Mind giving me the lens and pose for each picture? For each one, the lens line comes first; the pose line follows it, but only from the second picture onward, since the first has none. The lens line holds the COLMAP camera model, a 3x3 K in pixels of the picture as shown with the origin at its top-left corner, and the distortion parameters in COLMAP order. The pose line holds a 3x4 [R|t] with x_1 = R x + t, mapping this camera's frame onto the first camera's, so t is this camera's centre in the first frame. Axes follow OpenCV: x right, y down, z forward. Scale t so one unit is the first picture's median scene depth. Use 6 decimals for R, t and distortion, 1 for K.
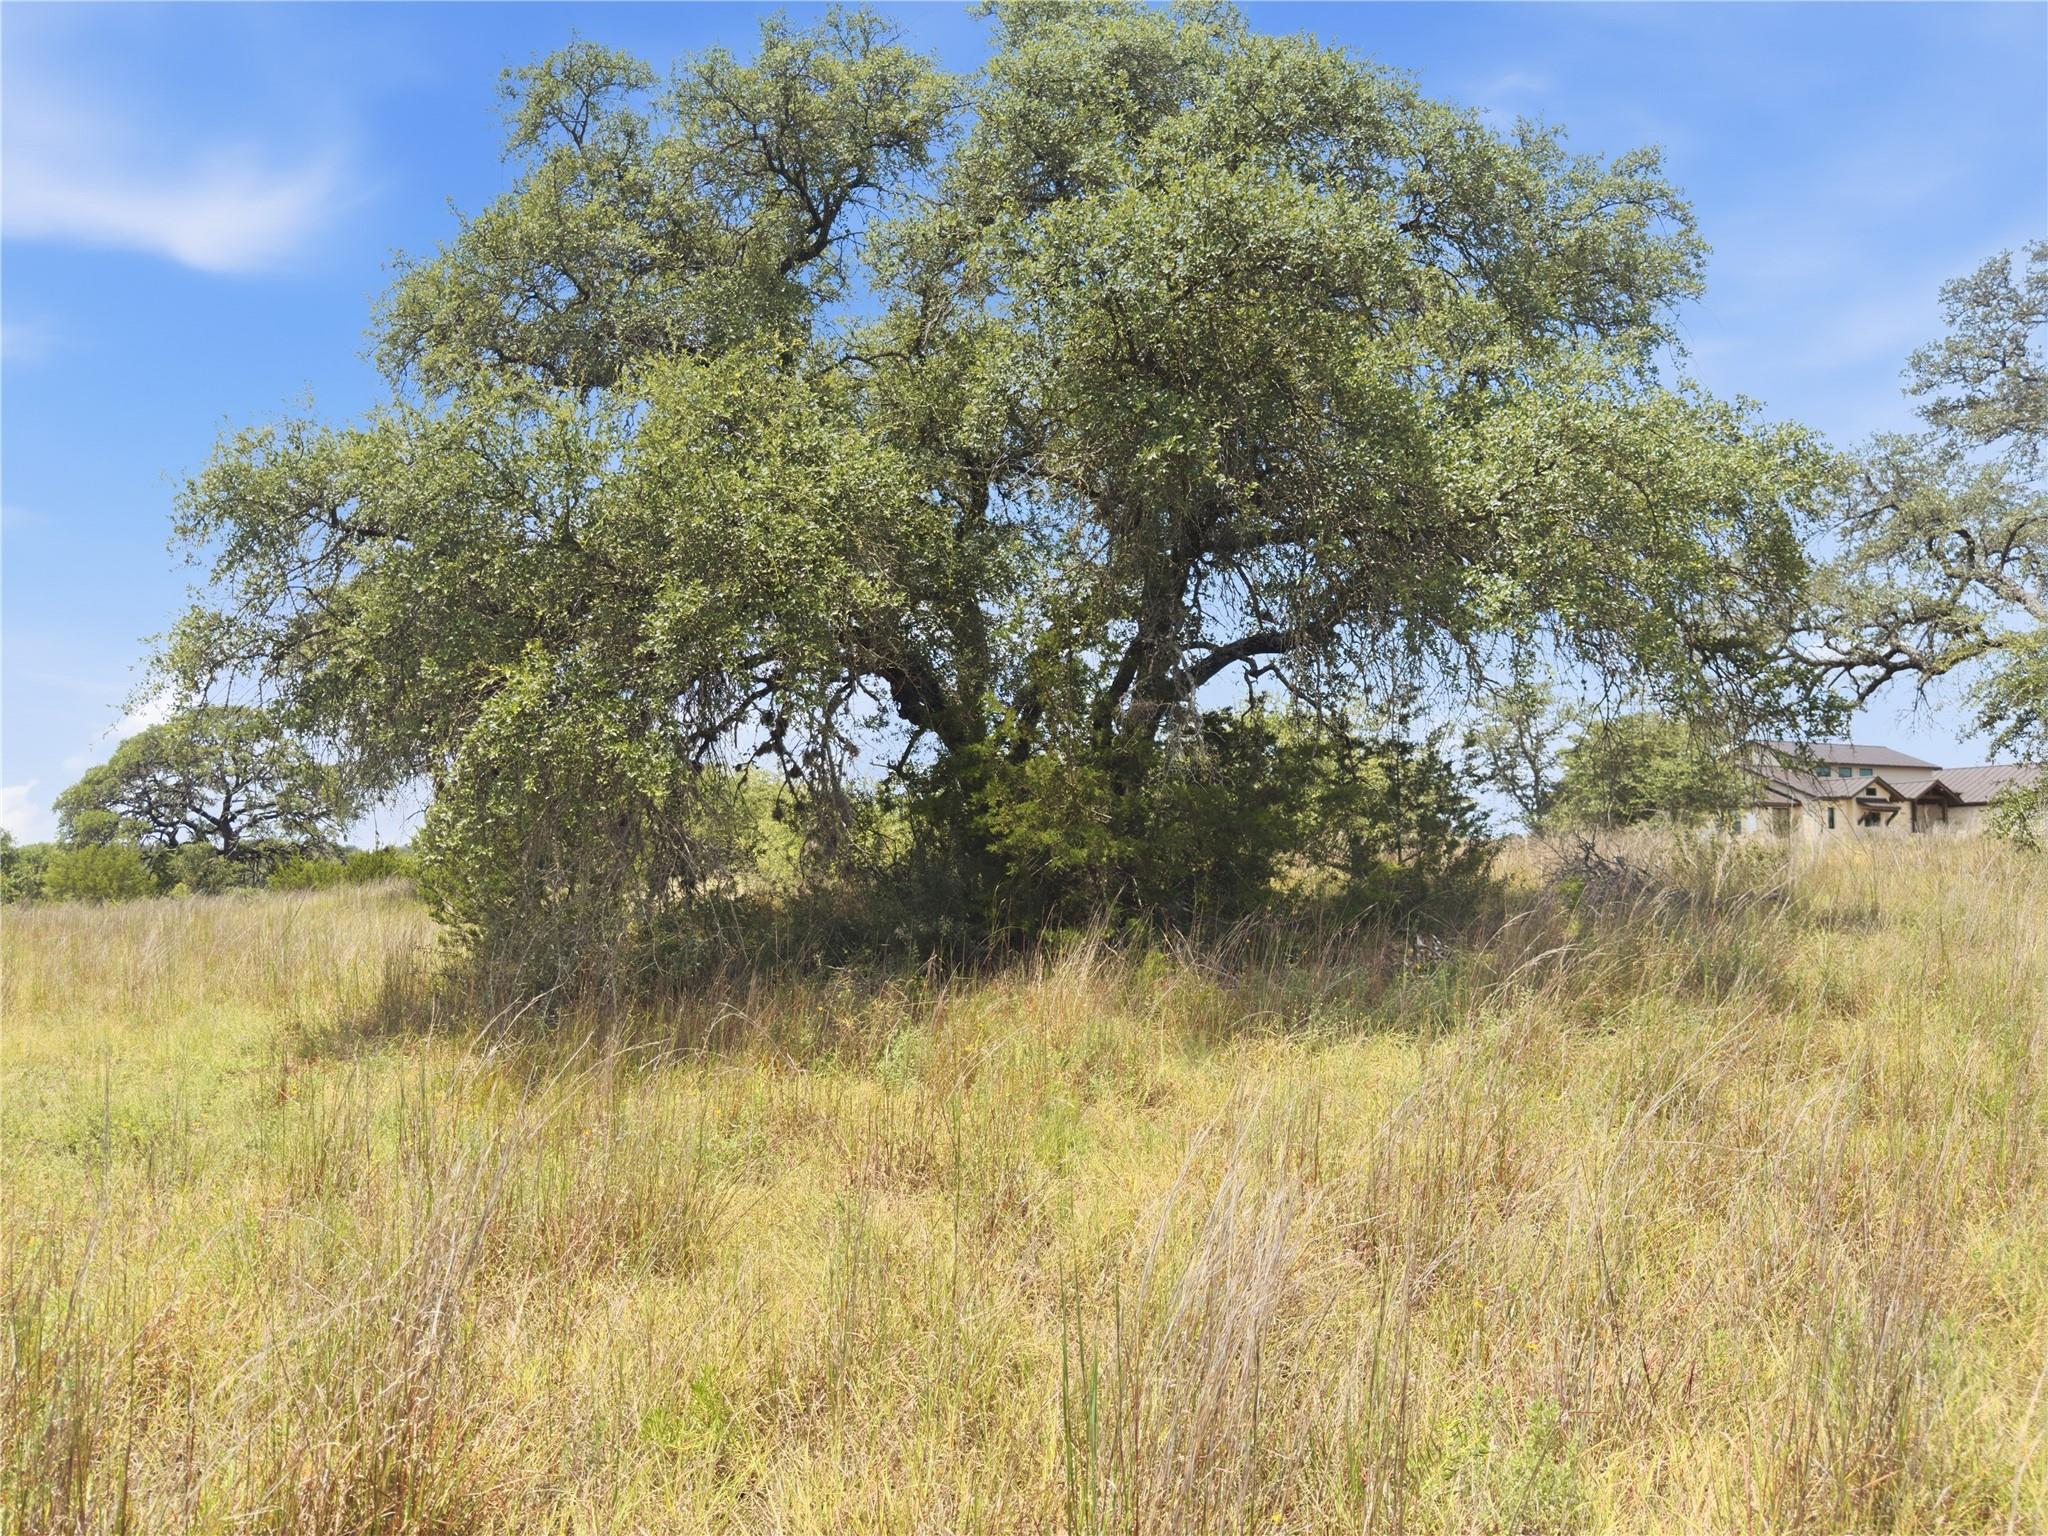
lens RADIAL K [[1451.9, 0, 1005.0], [0, 1451.9, 775.2], [0, 0, 1]] dist [0.072265, -0.093217]
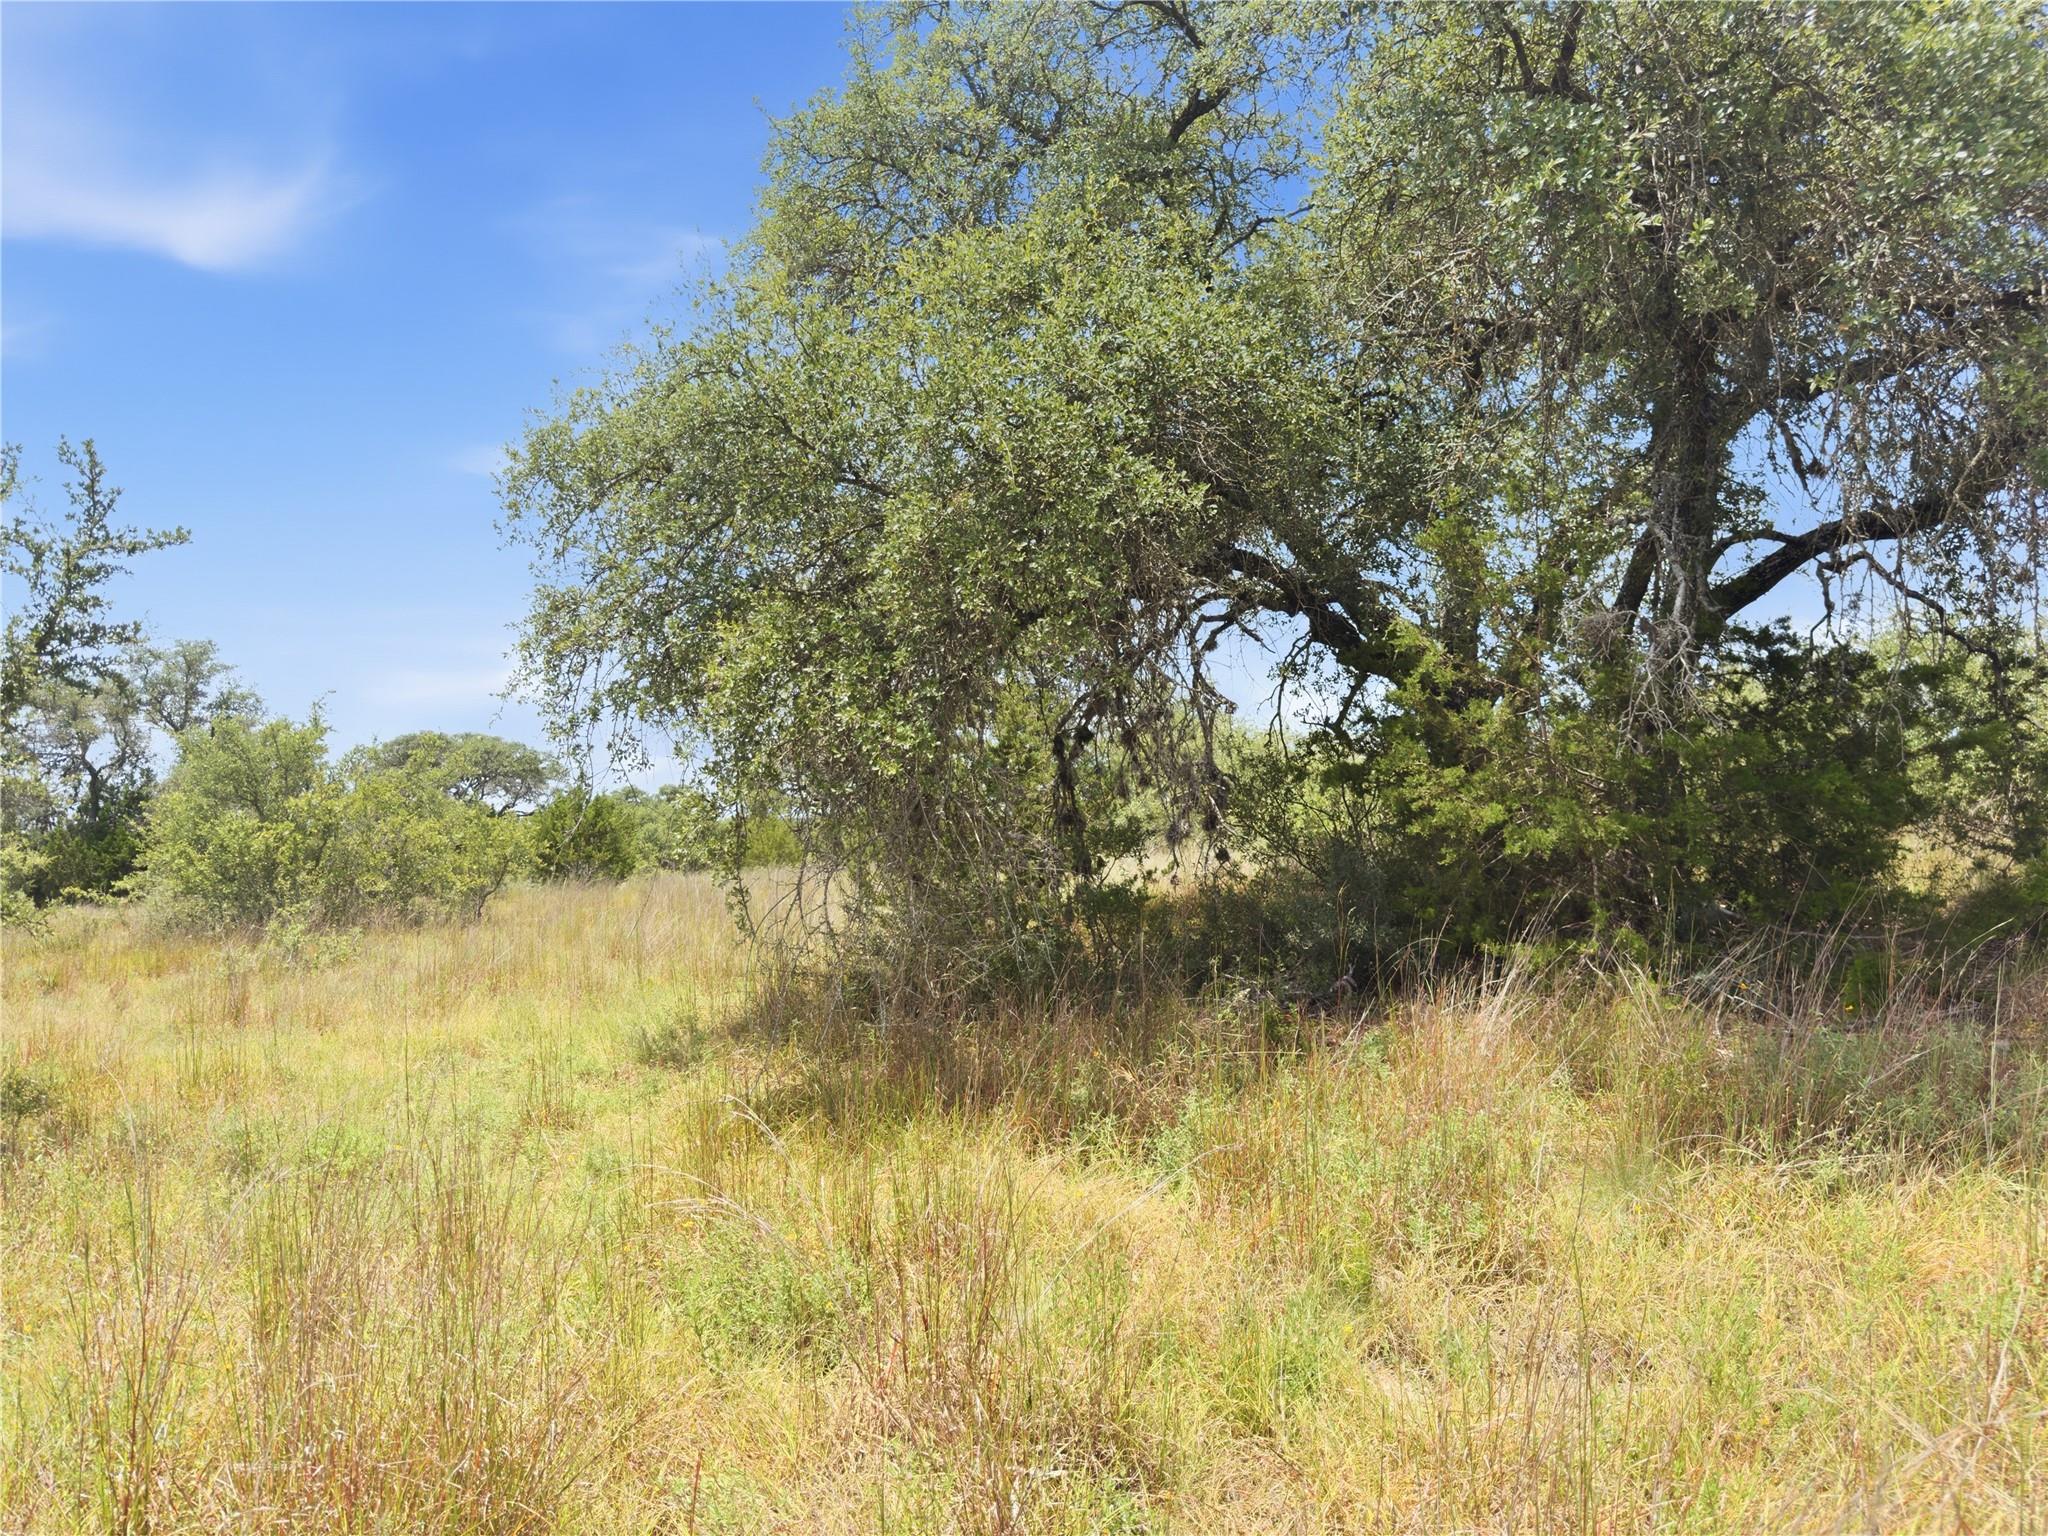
lens RADIAL K [[1451.9, 0, 1005.0], [0, 1451.9, 775.2], [0, 0, 1]] dist [0.072265, -0.093217]
pose [[0.914656, -0.025085, -0.403454, 0.015779], [0.035449, 0.999205, 0.018239, 0.000182], [0.402676, -0.030984, 0.914818, 0.036612]]
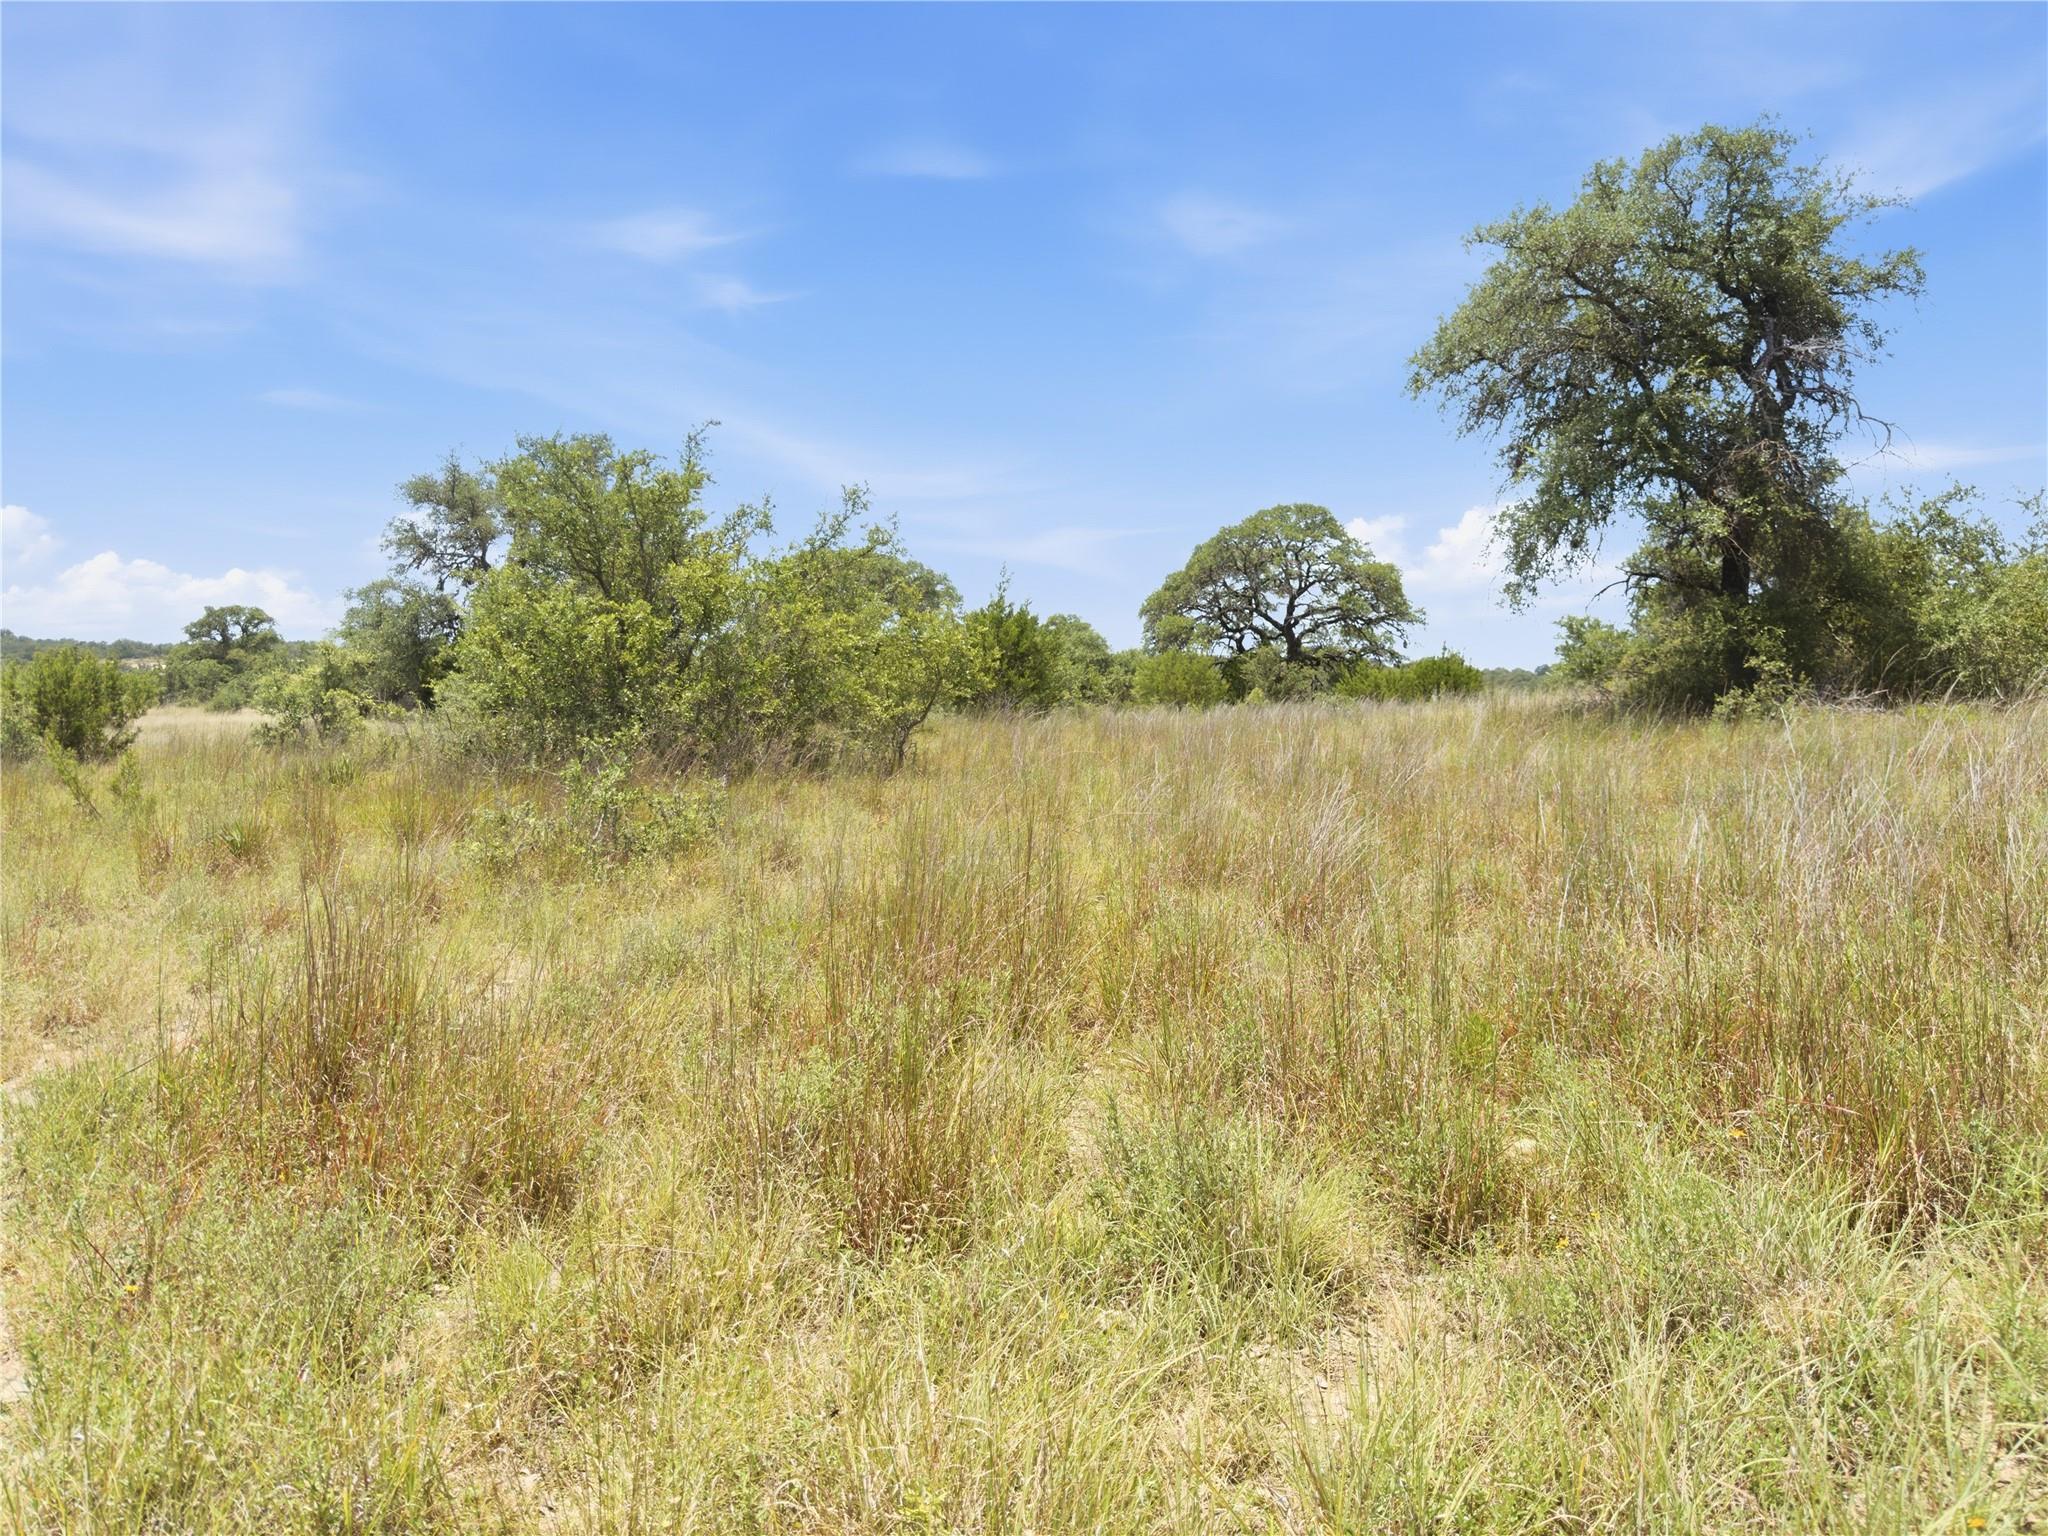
lens RADIAL K [[1451.9, 0, 1005.0], [0, 1451.9, 775.2], [0, 0, 1]] dist [0.072265, -0.093217]
pose [[0.786086, 0.060935, -0.615107, -0.084563], [0.016875, 0.992642, 0.119902, 0.010872], [0.617887, -0.104633, 0.779274, 0.132689]]
